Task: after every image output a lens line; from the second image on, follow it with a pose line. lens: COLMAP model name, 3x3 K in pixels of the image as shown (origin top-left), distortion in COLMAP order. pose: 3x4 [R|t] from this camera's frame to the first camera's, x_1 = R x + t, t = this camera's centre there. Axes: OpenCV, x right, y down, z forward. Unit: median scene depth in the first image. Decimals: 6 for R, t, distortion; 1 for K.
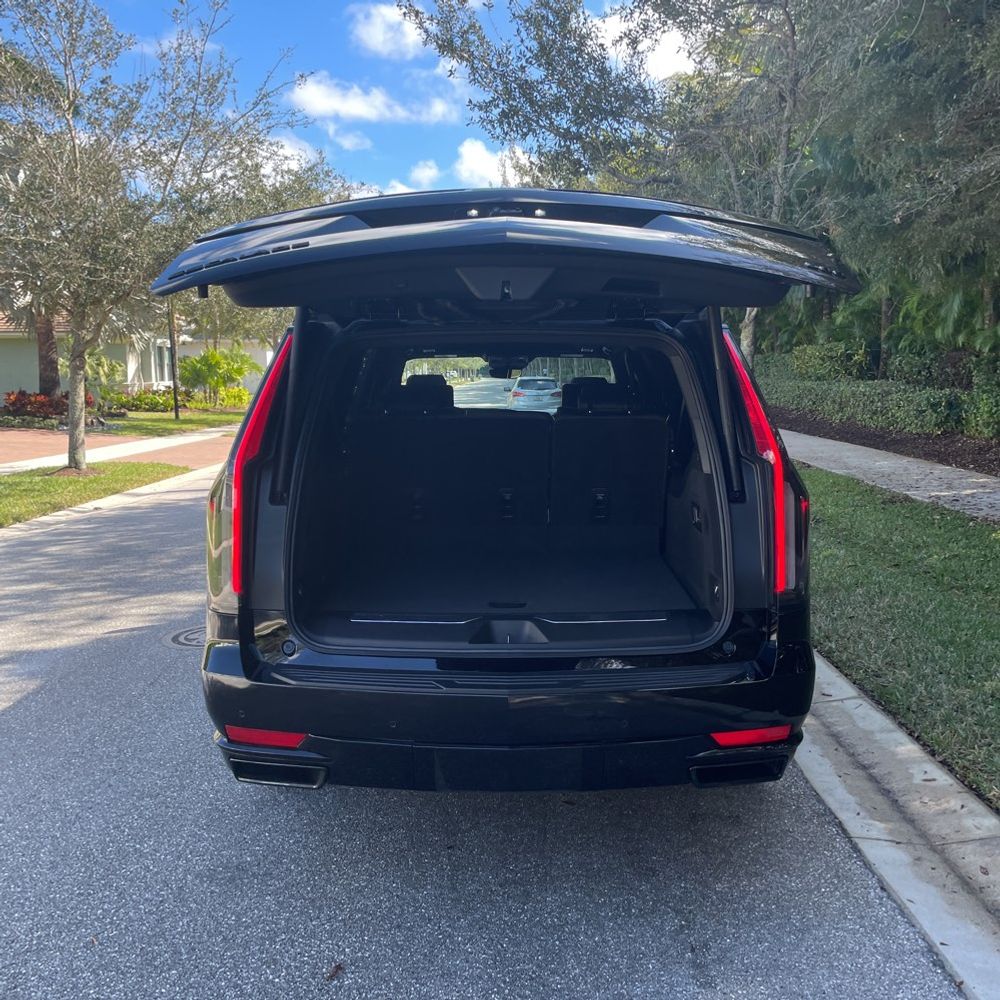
lens RADIAL K [[1018.9, 0, 515.1], [0, 1018.9, 501.2], [0, 0, 1]] dist [0.077657, -0.092325]
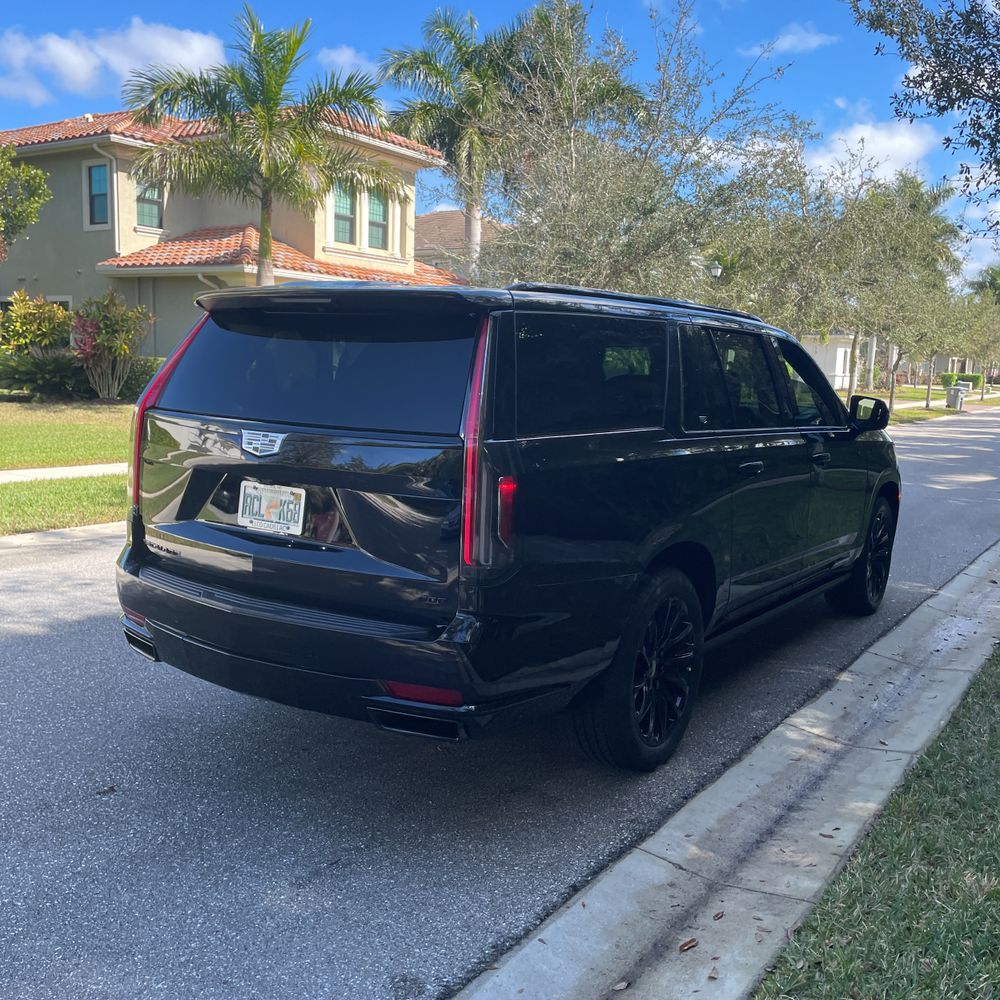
lens RADIAL K [[1019.8, 0, 500.0], [0, 1019.8, 500.0], [0, 0, 1]] dist [0.087834, -0.082031]
pose [[0.830491, 0.112657, -0.545522, 0.184161], [-0.111632, 0.993128, 0.035148, -0.003993], [0.545732, 0.031707, 0.837359, 0.029836]]
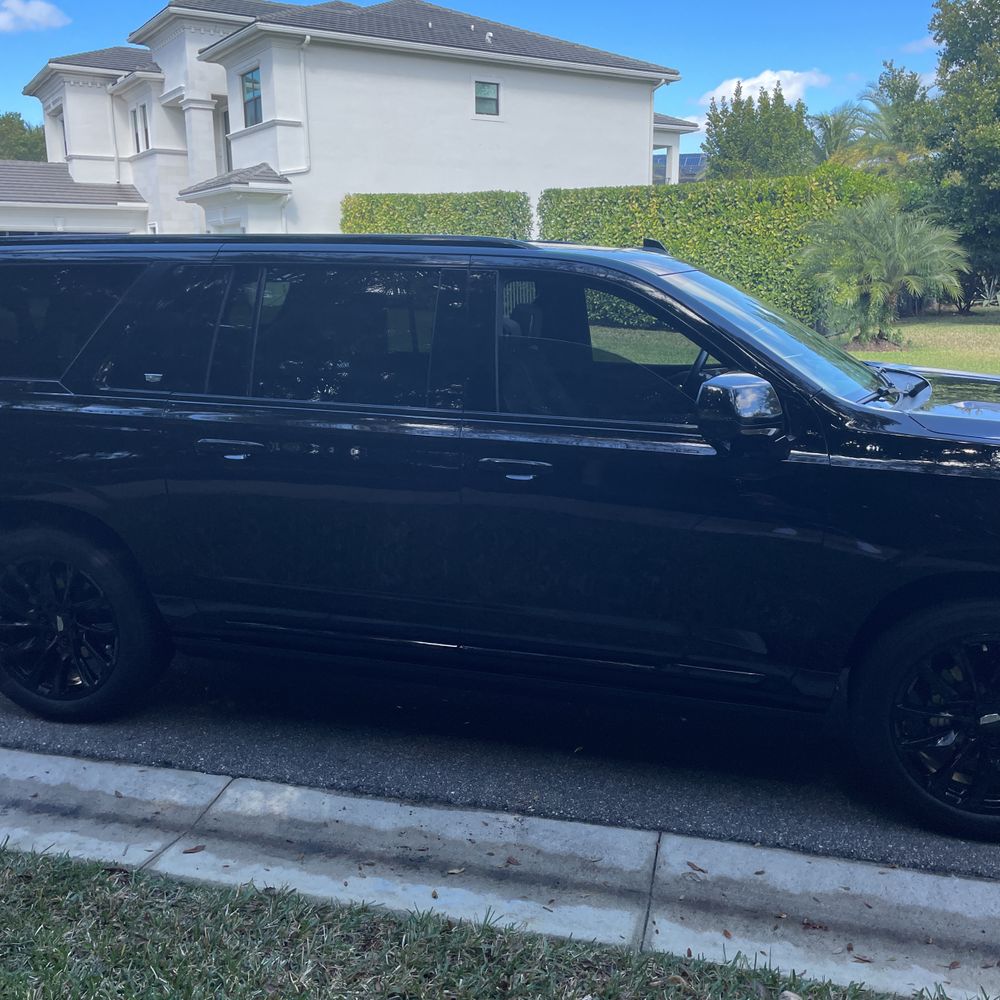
lens RADIAL K [[1013.5, 0, 518.0], [0, 1013.5, 501.2], [0, 0, 1]] dist [0.089704, -0.121303]
pose [[-0.257149, 0.228474, -0.938975, 0.298077], [-0.116631, 0.957210, 0.264852, -0.076337], [0.959308, 0.177620, -0.219499, 0.486357]]
